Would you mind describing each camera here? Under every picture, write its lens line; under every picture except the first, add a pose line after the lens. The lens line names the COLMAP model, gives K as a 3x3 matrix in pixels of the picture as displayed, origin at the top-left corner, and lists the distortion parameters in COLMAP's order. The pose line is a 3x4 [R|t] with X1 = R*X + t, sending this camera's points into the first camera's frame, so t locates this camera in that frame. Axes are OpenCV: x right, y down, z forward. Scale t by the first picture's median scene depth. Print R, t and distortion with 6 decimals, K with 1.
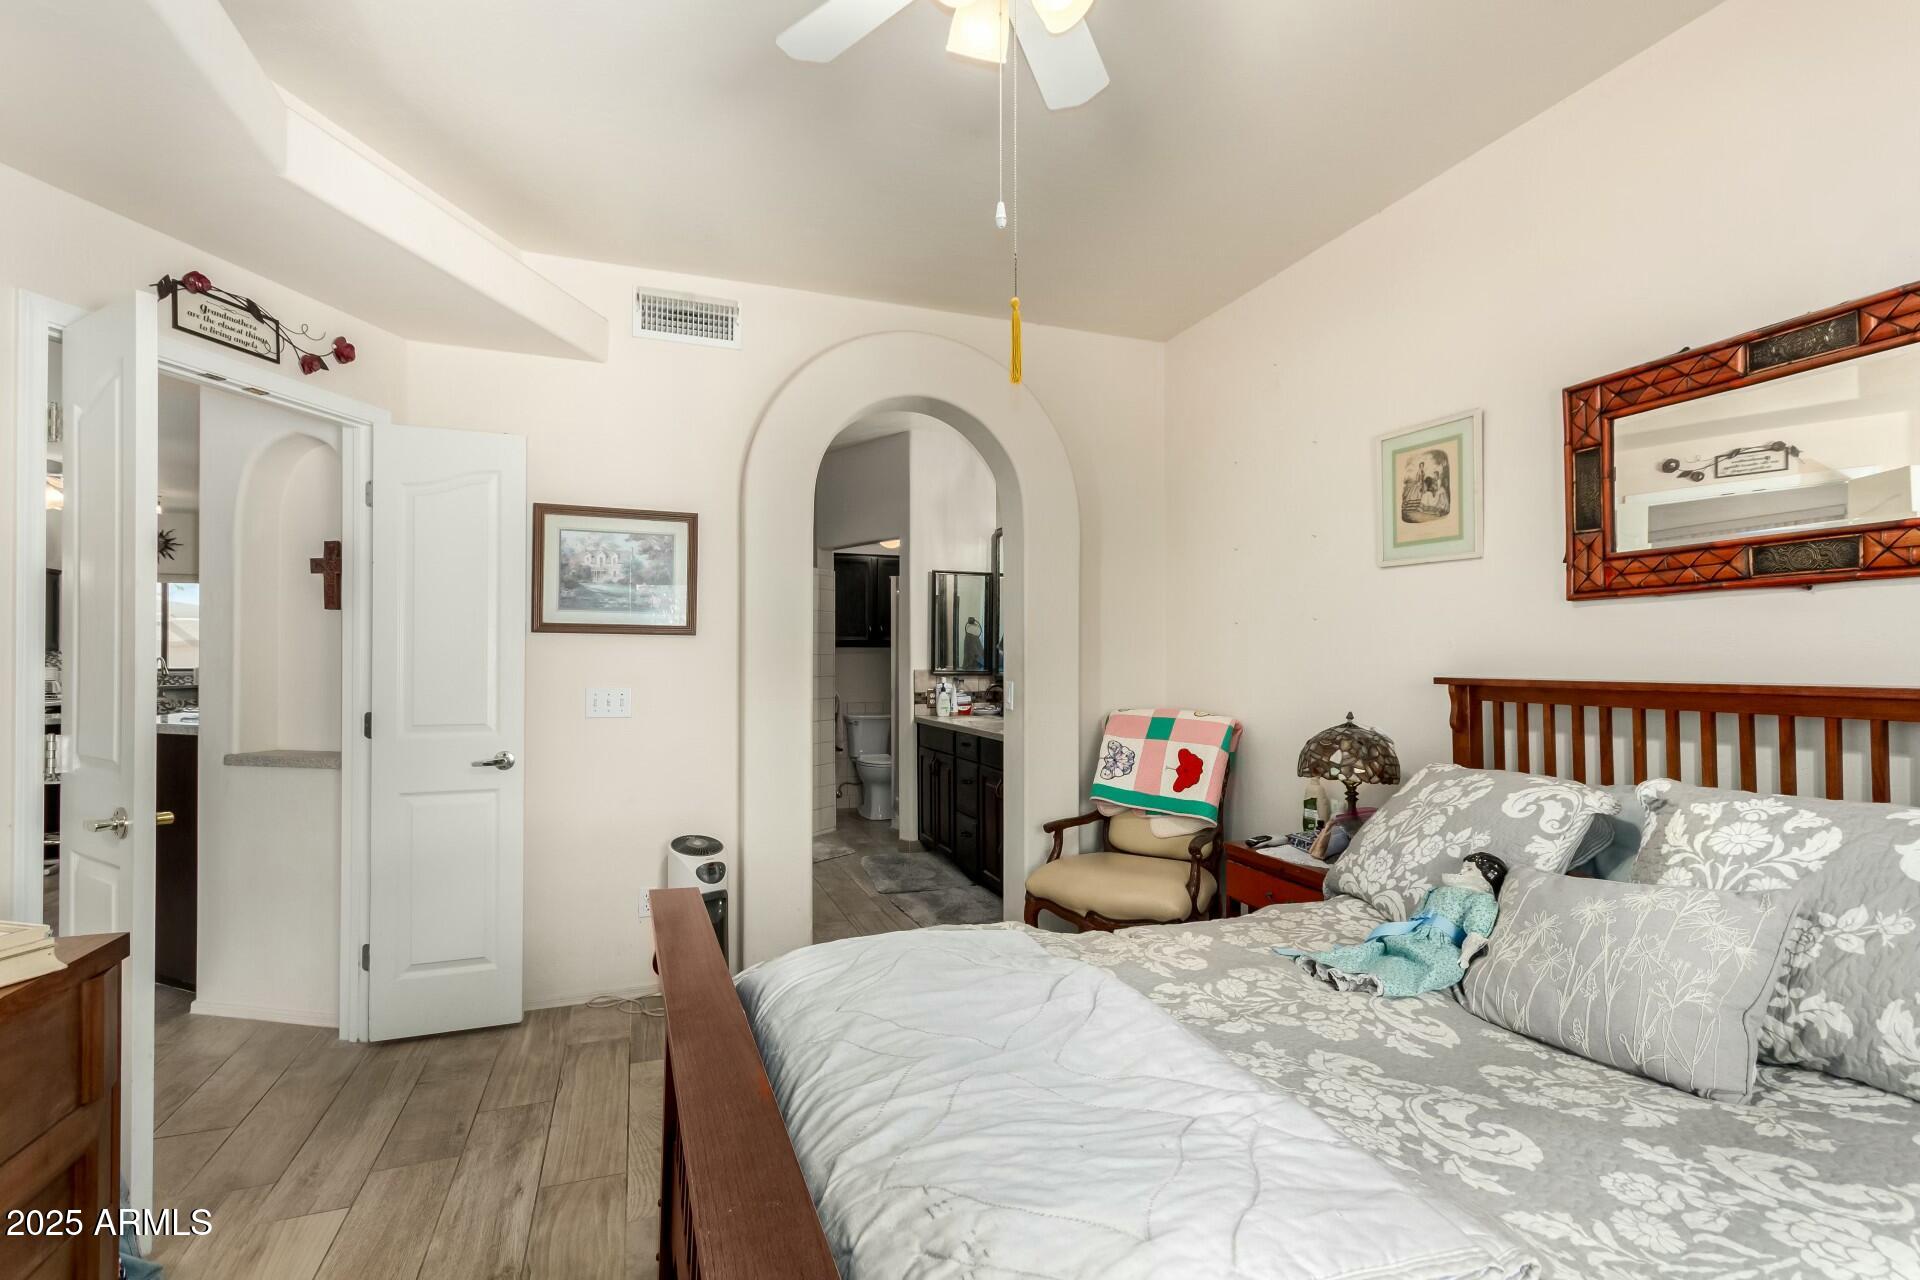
lens RADIAL K [[900.6, 0, 964.7], [0, 900.6, 637.5], [0, 0, 1]] dist [0.004188, 0.000113]
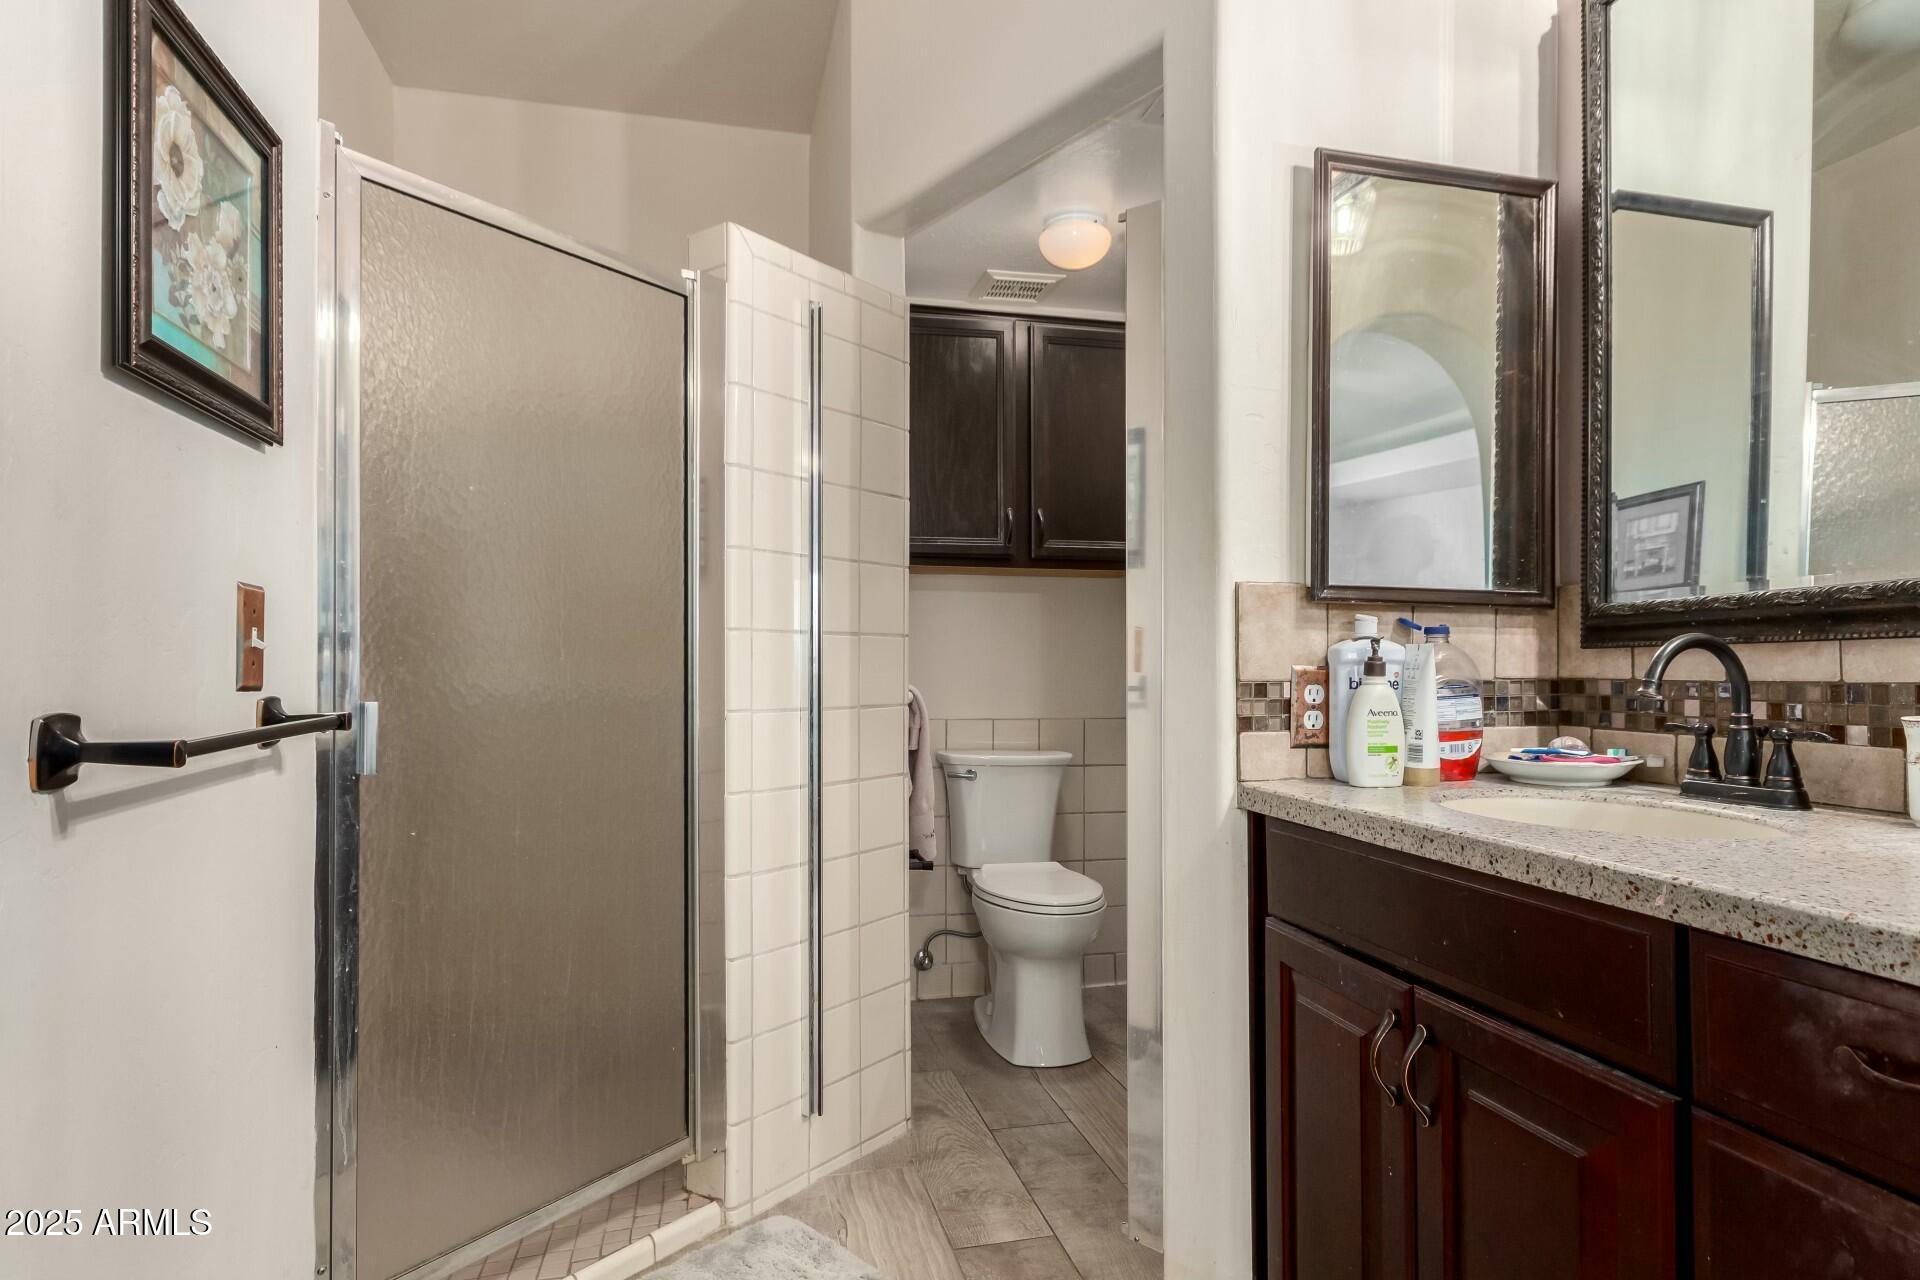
lens RADIAL K [[1061.9, 0, 960.2], [0, 1061.9, 649.5], [0, 0, 1]] dist [0.004925, 0.001196]
pose [[0.994101, -0.000100, -0.108457, -0.096154], [0.002102, 0.999829, 0.018348, 0.047297], [0.108437, -0.018468, 0.993932, 0.712299]]
